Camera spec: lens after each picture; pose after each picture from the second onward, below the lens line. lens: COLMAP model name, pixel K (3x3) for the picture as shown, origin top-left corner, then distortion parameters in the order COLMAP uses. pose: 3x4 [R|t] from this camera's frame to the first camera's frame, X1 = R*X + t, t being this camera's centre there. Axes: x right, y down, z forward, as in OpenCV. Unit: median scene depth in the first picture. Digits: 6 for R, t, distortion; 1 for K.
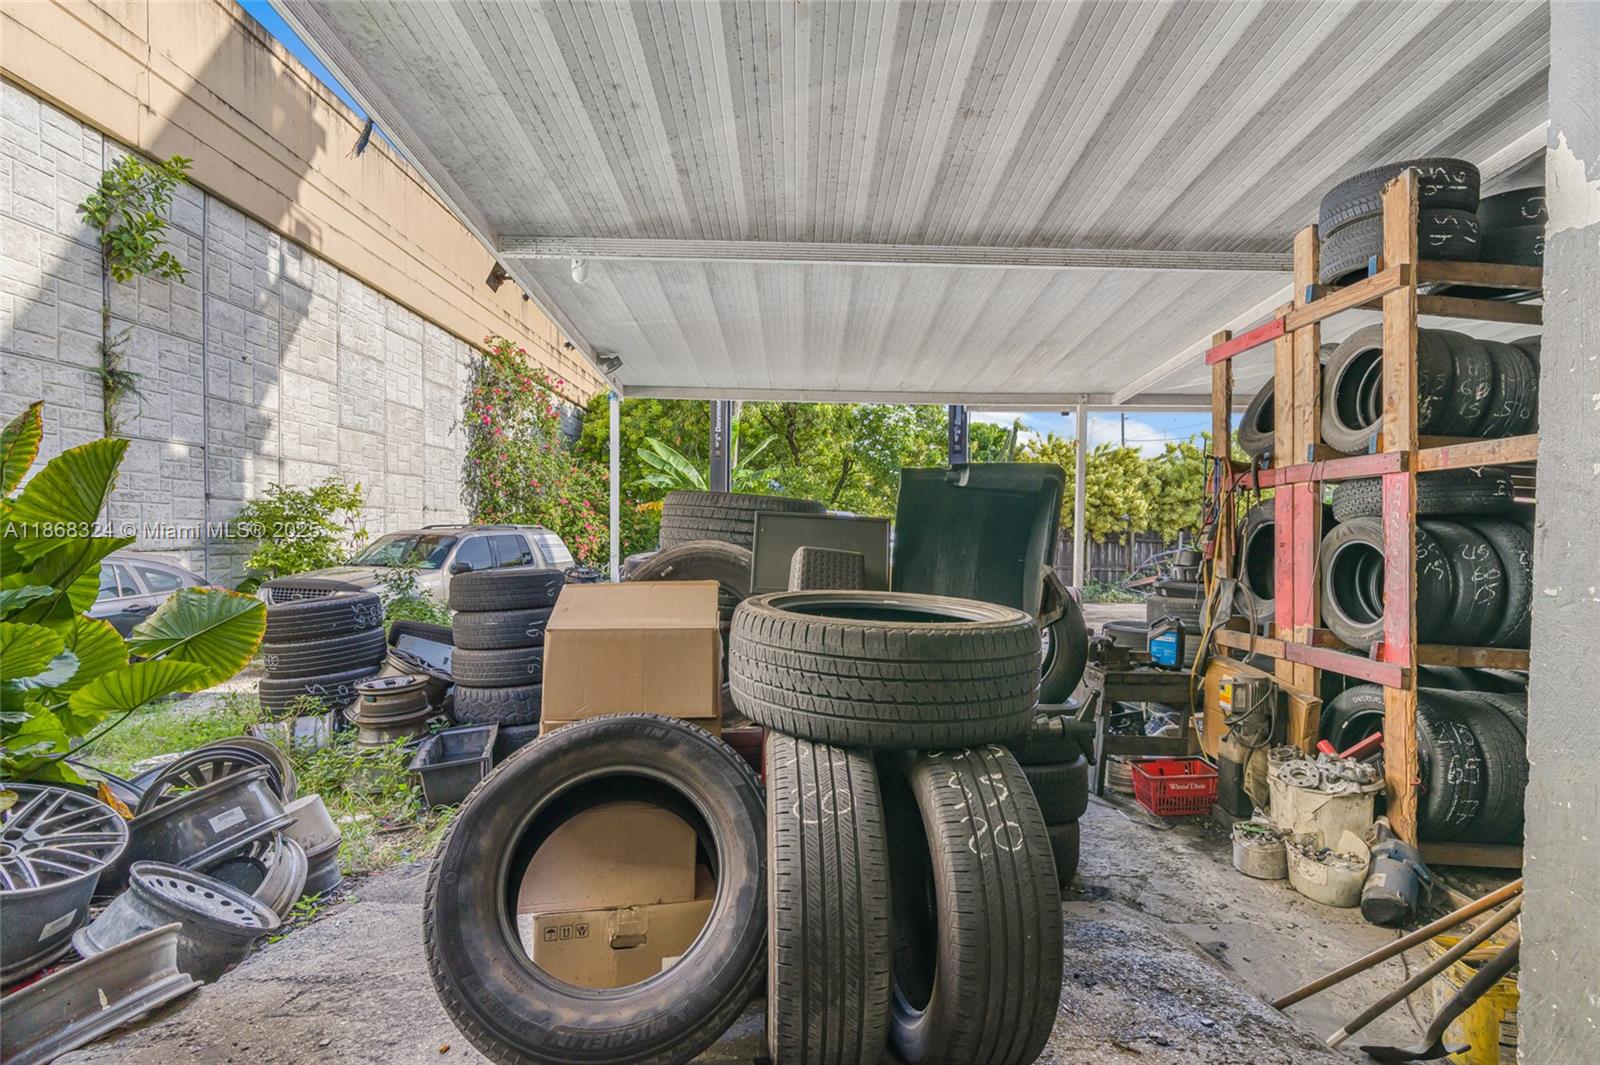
lens RADIAL K [[743.7, 0, 797.0], [0, 743.7, 526.2], [0, 0, 1]] dist [-0.018662, 0.001103]
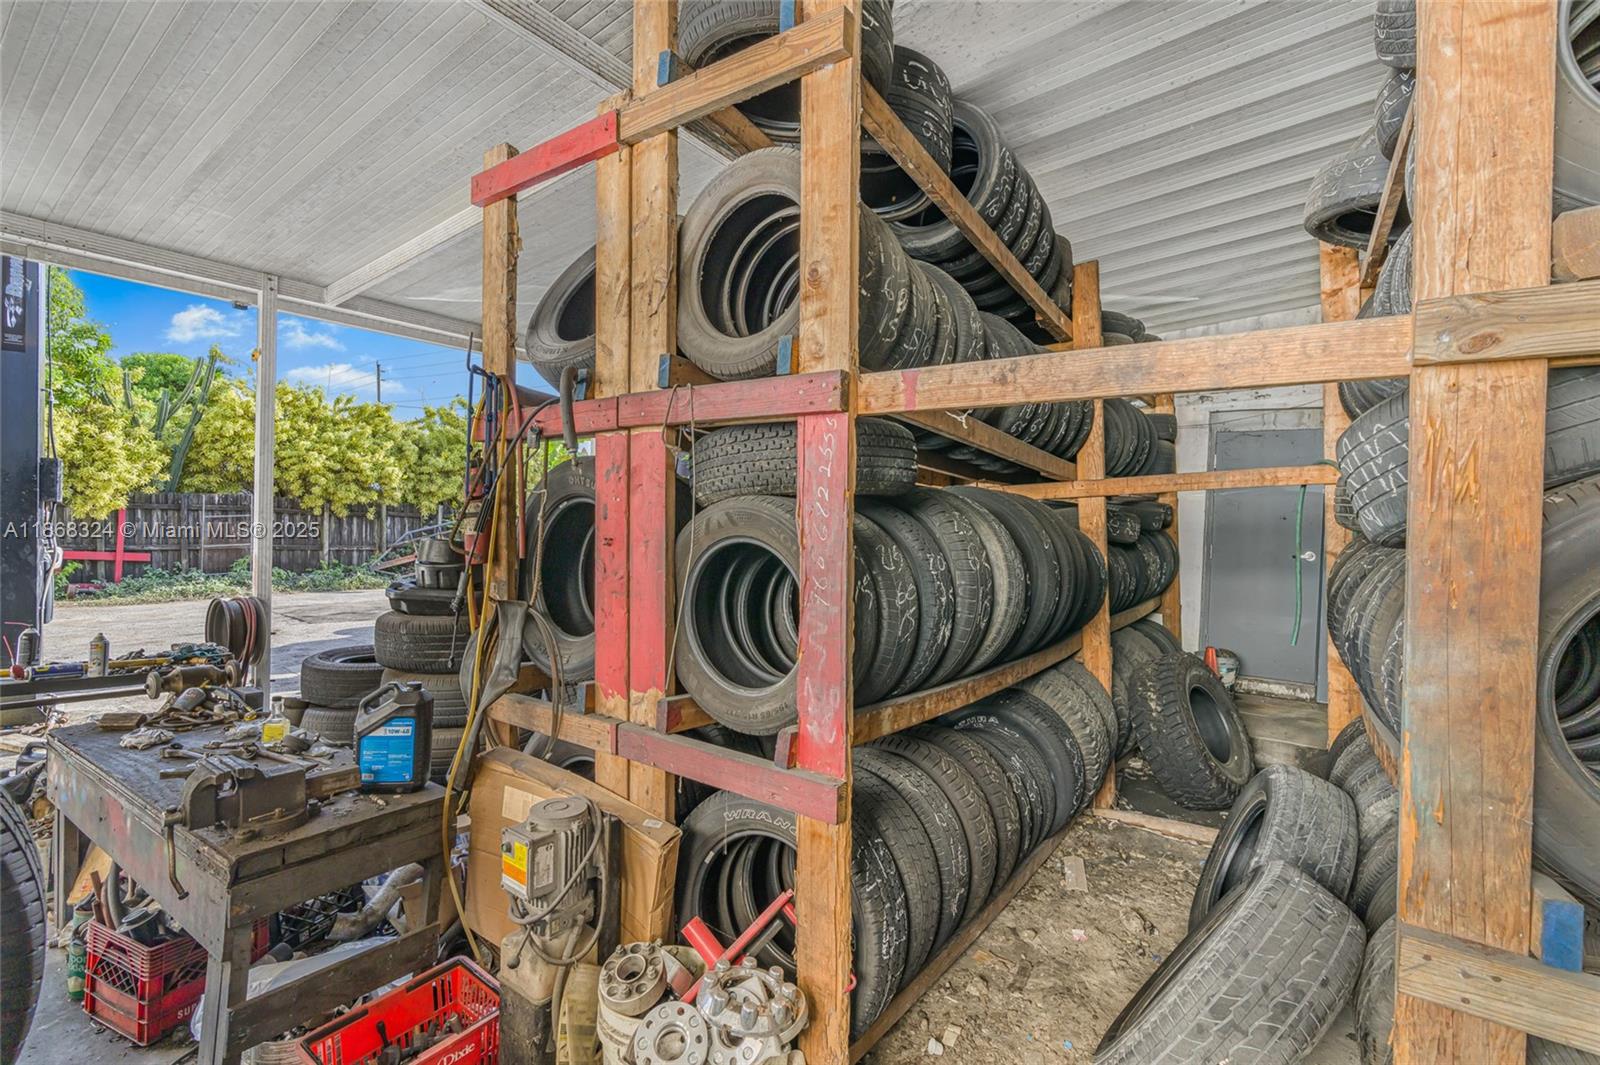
lens RADIAL K [[722.1, 0, 799.6], [0, 722.1, 559.8], [0, 0, 1]] dist [-0.000775, 0.000199]
pose [[0.592565, -0.037417, 0.804653, 0.284732], [-0.030764, 0.997141, 0.069023, -0.002339], [-0.804935, -0.065655, 0.589719, 0.521661]]
